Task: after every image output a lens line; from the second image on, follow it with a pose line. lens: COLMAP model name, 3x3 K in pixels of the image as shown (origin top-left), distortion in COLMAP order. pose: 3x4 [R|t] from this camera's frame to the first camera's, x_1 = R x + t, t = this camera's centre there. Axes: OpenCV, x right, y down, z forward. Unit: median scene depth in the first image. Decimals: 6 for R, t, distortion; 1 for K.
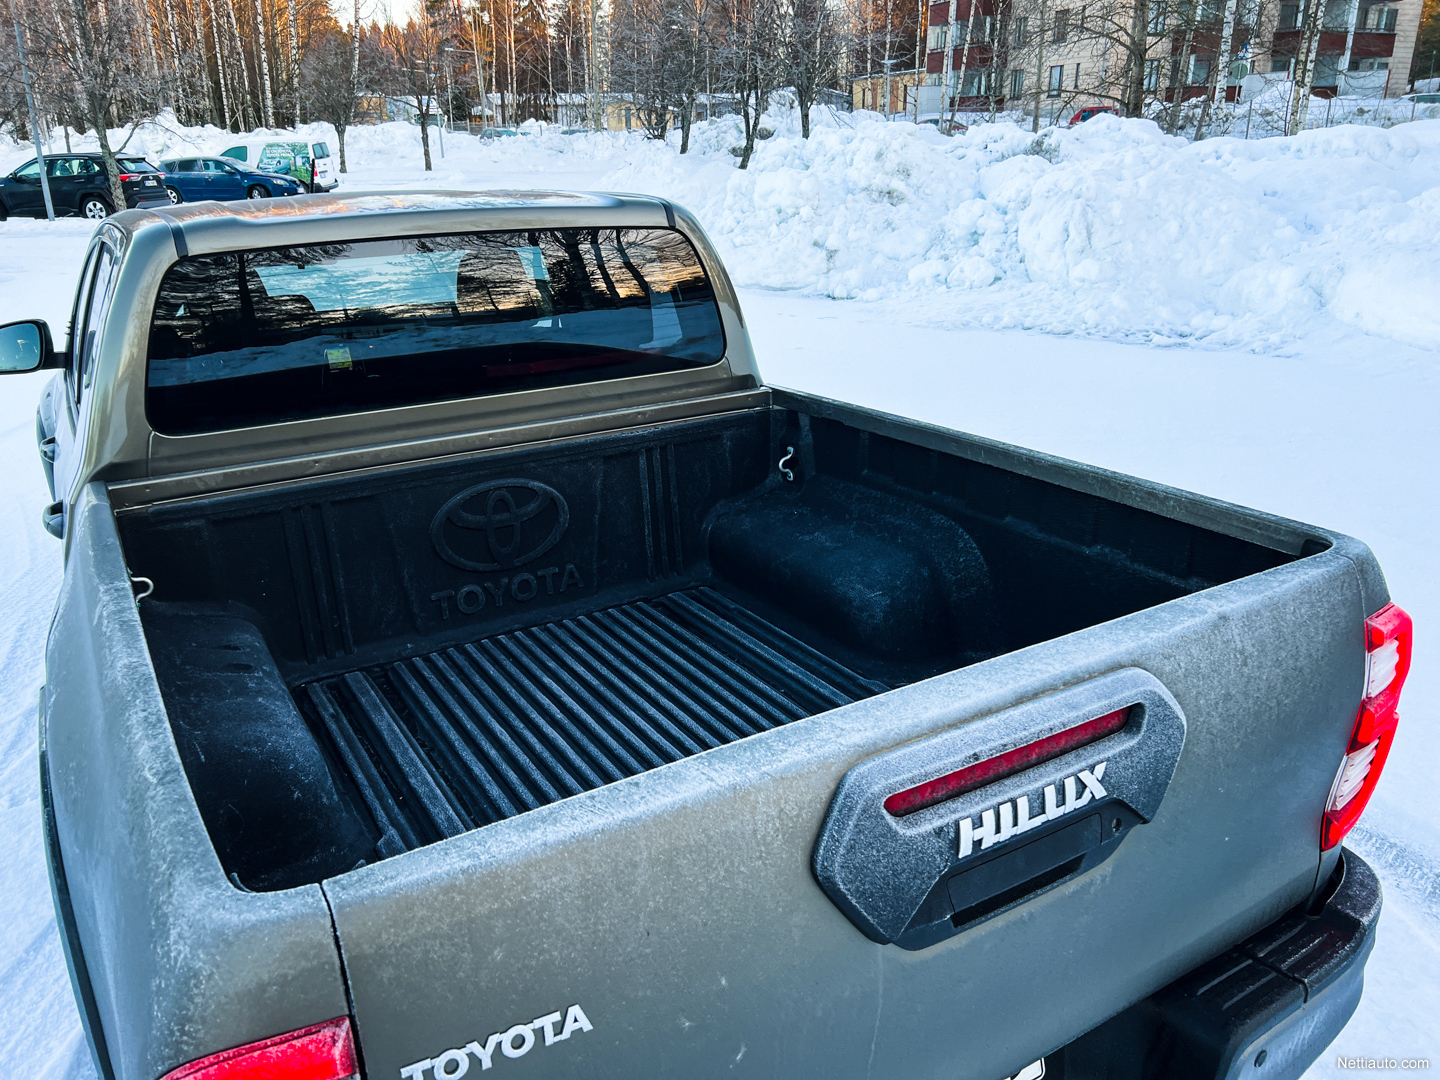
lens RADIAL K [[1067.9, 0, 701.1], [0, 1067.9, 545.6], [0, 0, 1]] dist [0.003017, -0.000302]
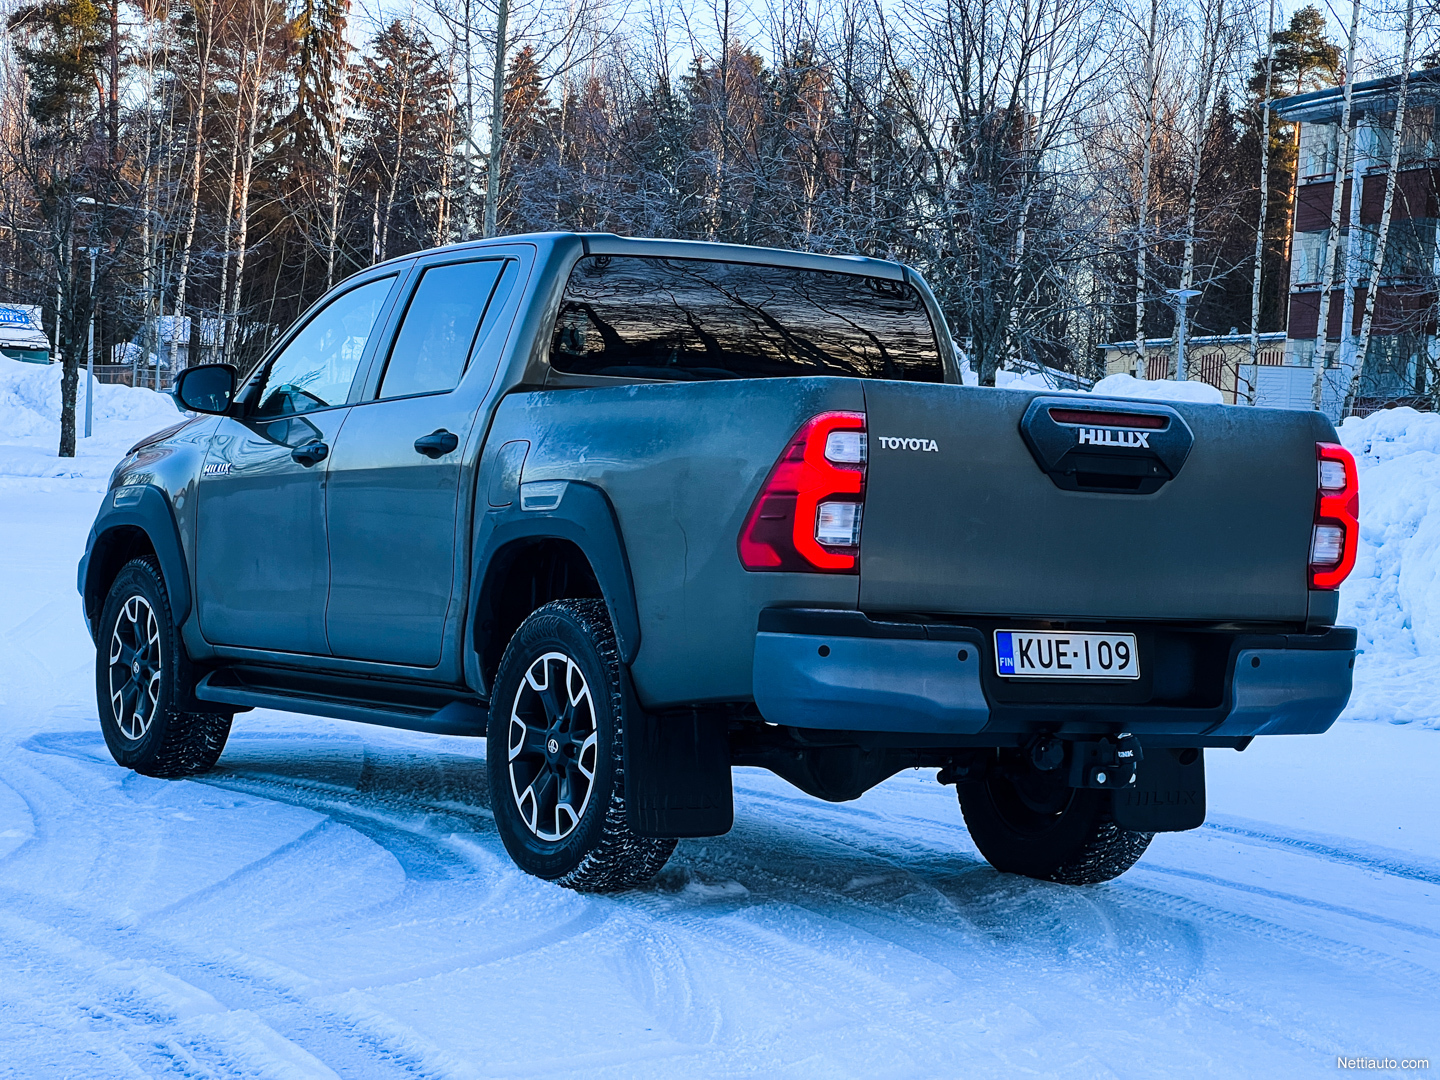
lens RADIAL K [[3265.6, 0, 720.0], [0, 3265.6, 540.0], [0, 0, 1]] dist [0.011984, 0.561805]
pose [[0.997606, 0.067743, 0.013880, -0.343227], [-0.058897, 0.937562, -0.342794, 1.609760], [-0.036235, 0.341156, 0.939308, -3.051689]]
